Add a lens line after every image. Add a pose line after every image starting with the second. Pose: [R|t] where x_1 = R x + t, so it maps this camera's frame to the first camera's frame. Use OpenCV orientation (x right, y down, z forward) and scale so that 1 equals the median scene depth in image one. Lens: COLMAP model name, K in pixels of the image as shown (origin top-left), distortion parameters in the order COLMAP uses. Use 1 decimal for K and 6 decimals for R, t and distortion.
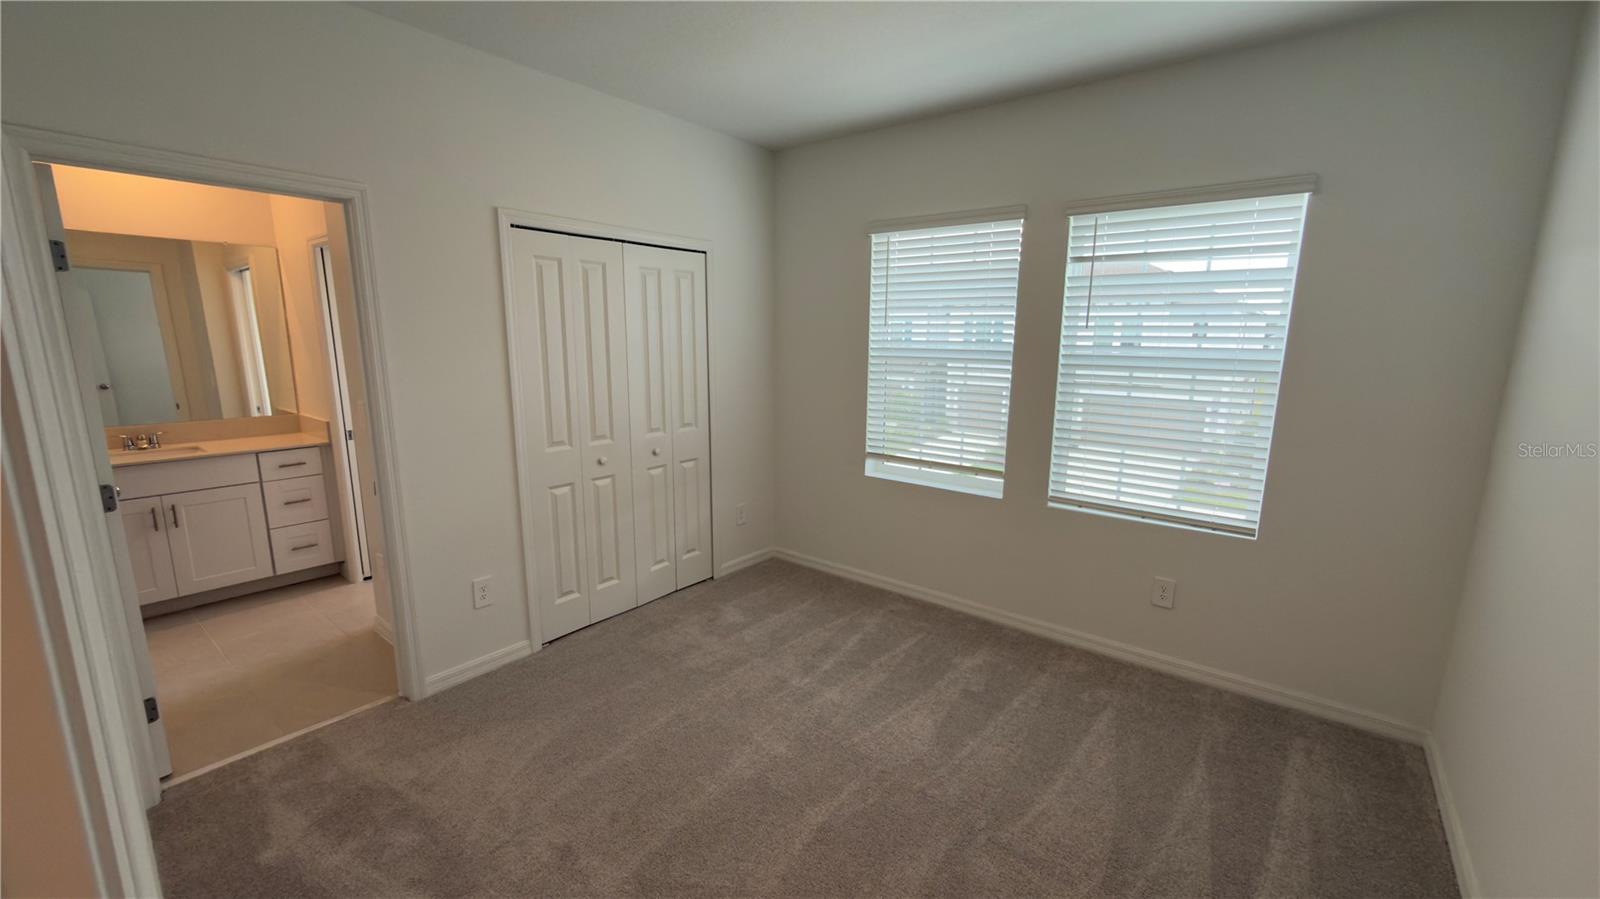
lens RADIAL K [[637.7, 0, 793.6], [0, 637.7, 456.4], [0, 0, 1]] dist [0.001027, -0.000527]
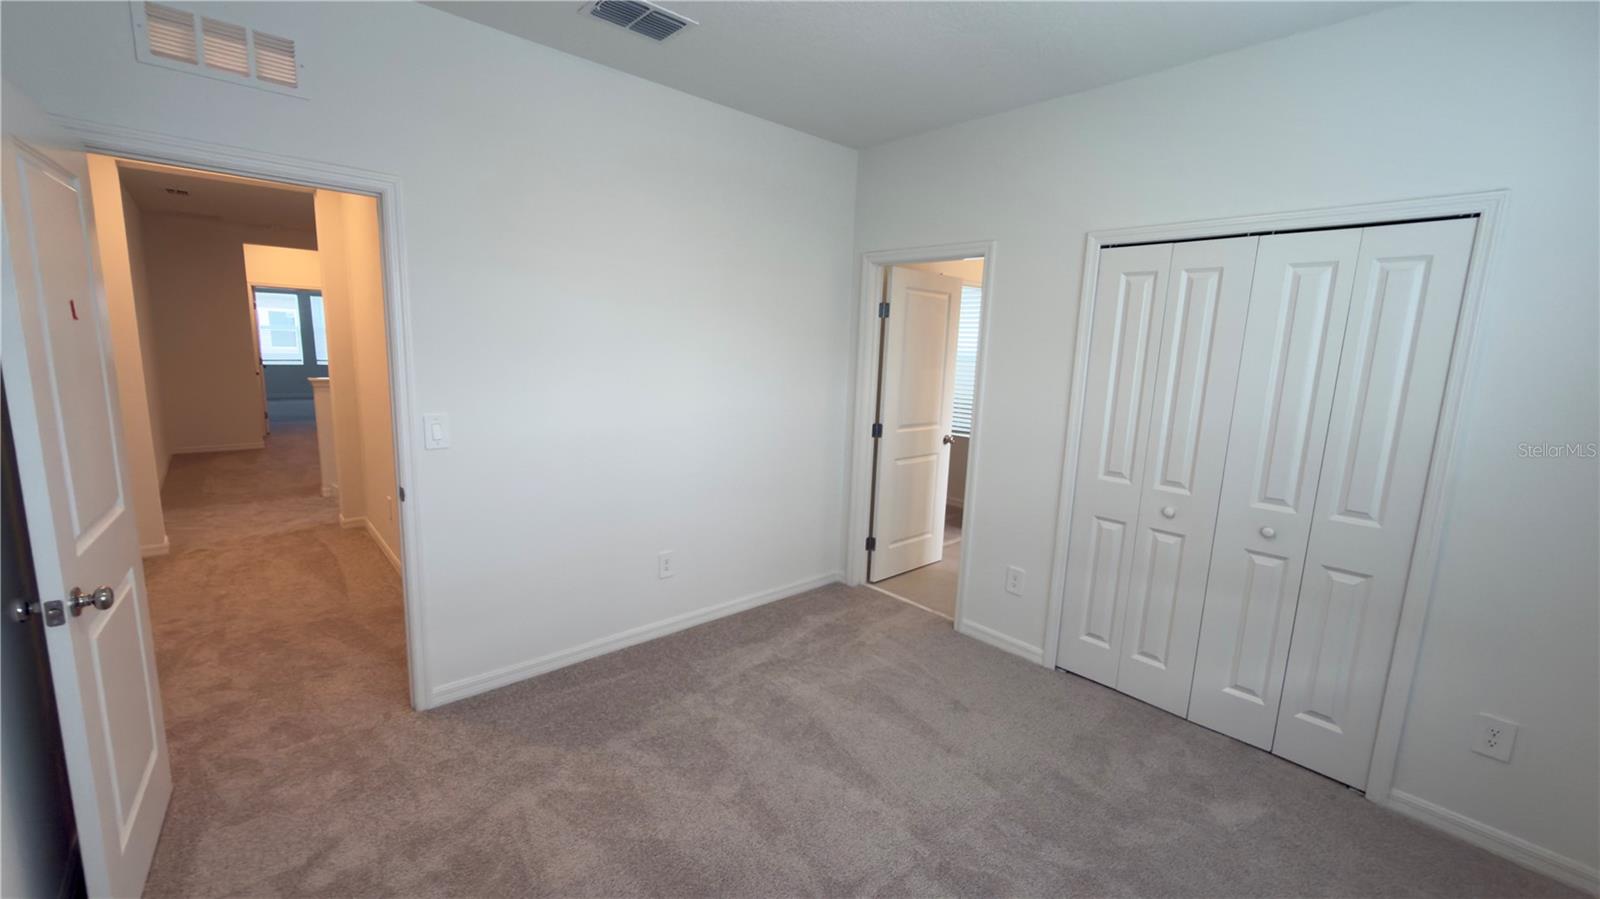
lens RADIAL K [[637.7, 0, 799.7], [0, 637.7, 444.2], [0, 0, 1]] dist [0.001027, -0.000527]
pose [[-0.163451, 0.151978, -0.974775, 0.555000], [-0.211764, 0.959628, 0.185125, -0.126936], [0.963556, 0.236681, -0.124669, 0.626611]]
